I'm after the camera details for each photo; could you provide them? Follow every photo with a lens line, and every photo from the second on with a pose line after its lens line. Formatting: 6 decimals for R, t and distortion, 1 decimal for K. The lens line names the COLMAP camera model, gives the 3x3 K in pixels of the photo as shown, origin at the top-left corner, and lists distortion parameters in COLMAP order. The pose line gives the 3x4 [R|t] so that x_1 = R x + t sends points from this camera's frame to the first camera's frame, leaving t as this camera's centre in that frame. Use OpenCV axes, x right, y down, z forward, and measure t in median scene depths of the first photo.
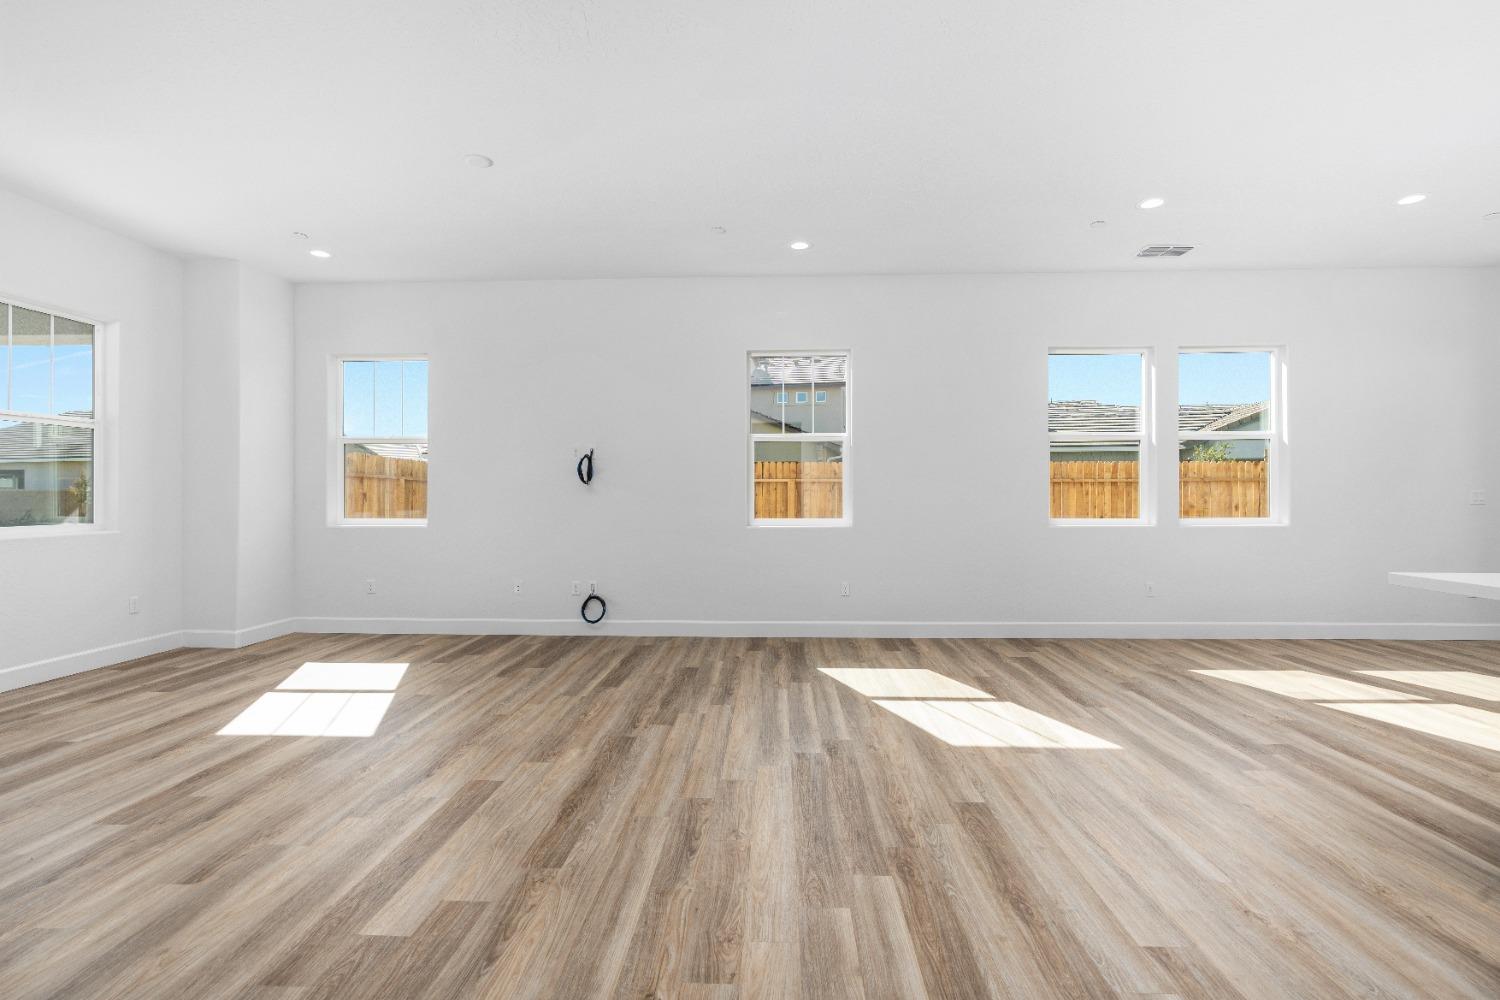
lens RADIAL K [[680.1, 0, 750.0], [0, 680.1, 500.0], [0, 0, 1]] dist [-0.001309, -0.000171]
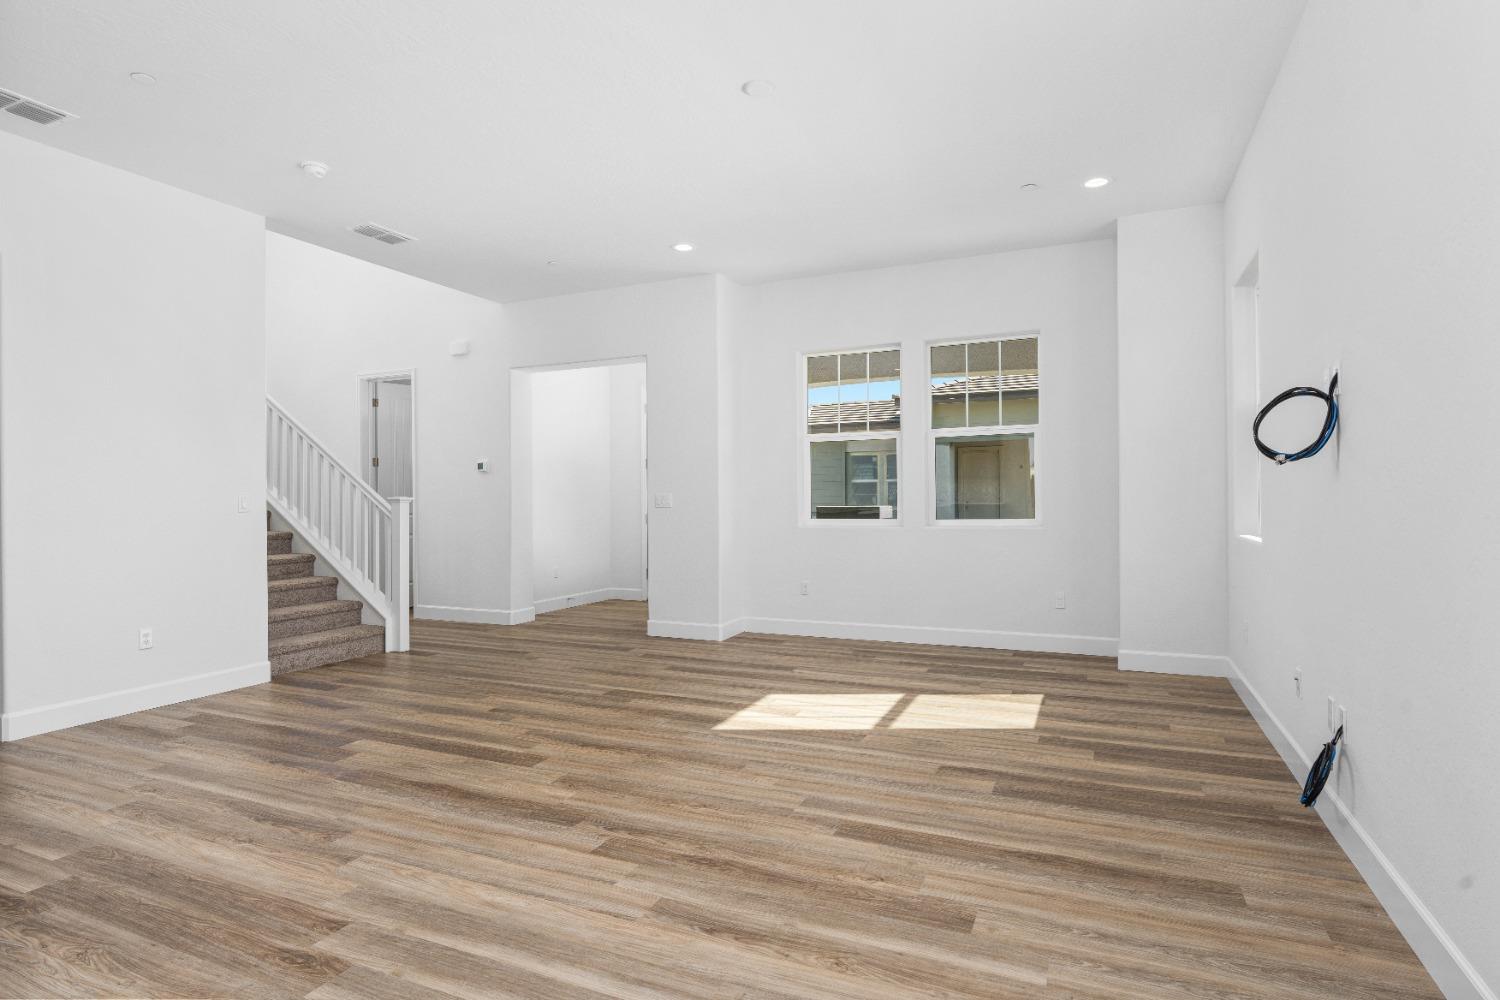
lens RADIAL K [[803.4, 0, 750.0], [0, 803.4, 500.0], [0, 0, 1]] dist [-0.001812, 0.001734]
pose [[-0.372928, 0.003054, -0.927855, 0.654380], [0.001172, 0.999995, 0.002820, 0.000752], [0.927860, -0.000036, -0.372930, 1.772555]]
